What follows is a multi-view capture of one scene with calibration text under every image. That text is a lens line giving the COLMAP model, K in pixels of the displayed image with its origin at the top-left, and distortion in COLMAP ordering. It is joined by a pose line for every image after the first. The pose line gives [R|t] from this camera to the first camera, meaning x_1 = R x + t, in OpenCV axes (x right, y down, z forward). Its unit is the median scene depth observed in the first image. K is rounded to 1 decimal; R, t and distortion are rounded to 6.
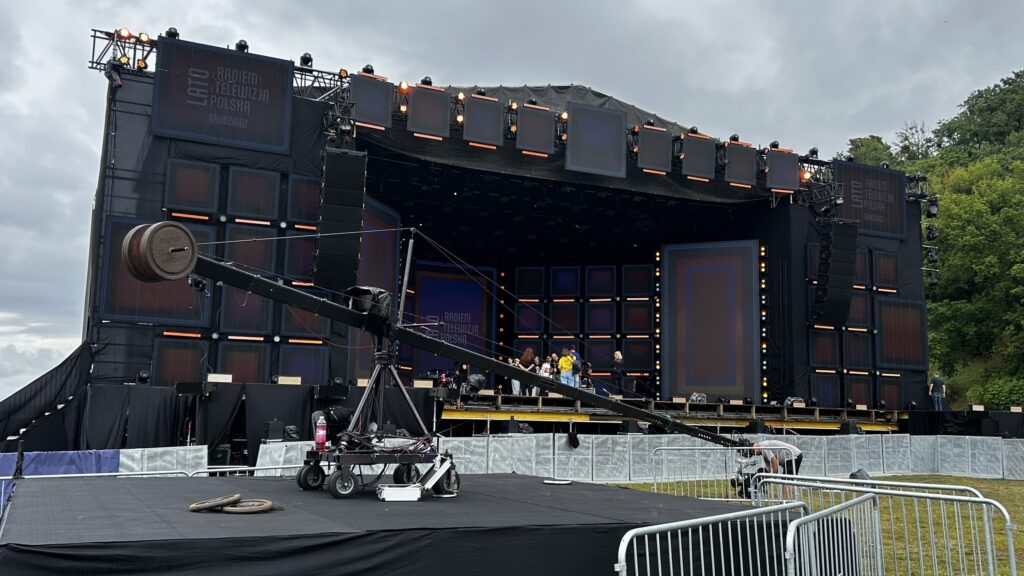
lens RADIAL K [[950.9, 0, 512.0], [0, 950.9, 288.0], [0, 0, 1]] dist [0.009187, 0.004144]
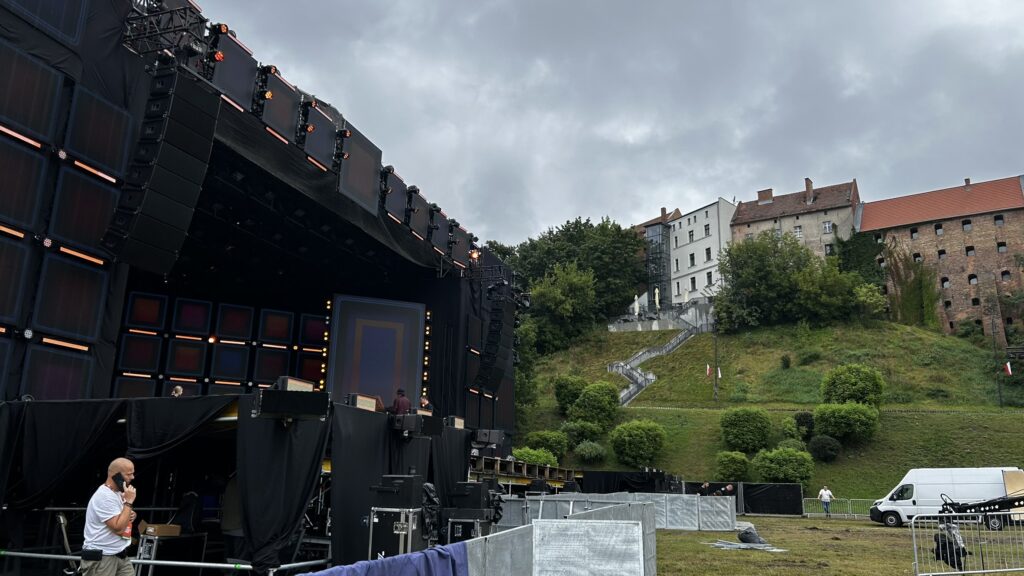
lens RADIAL K [[768.5, 0, 512.0], [0, 768.5, 288.0], [0, 0, 1]] dist [-0.002969, -0.001836]
pose [[0.719321, 0.175242, 0.672211, -0.291451], [-0.106954, 0.984059, -0.142089, 0.049874], [-0.686395, 0.030312, 0.726597, 0.358400]]
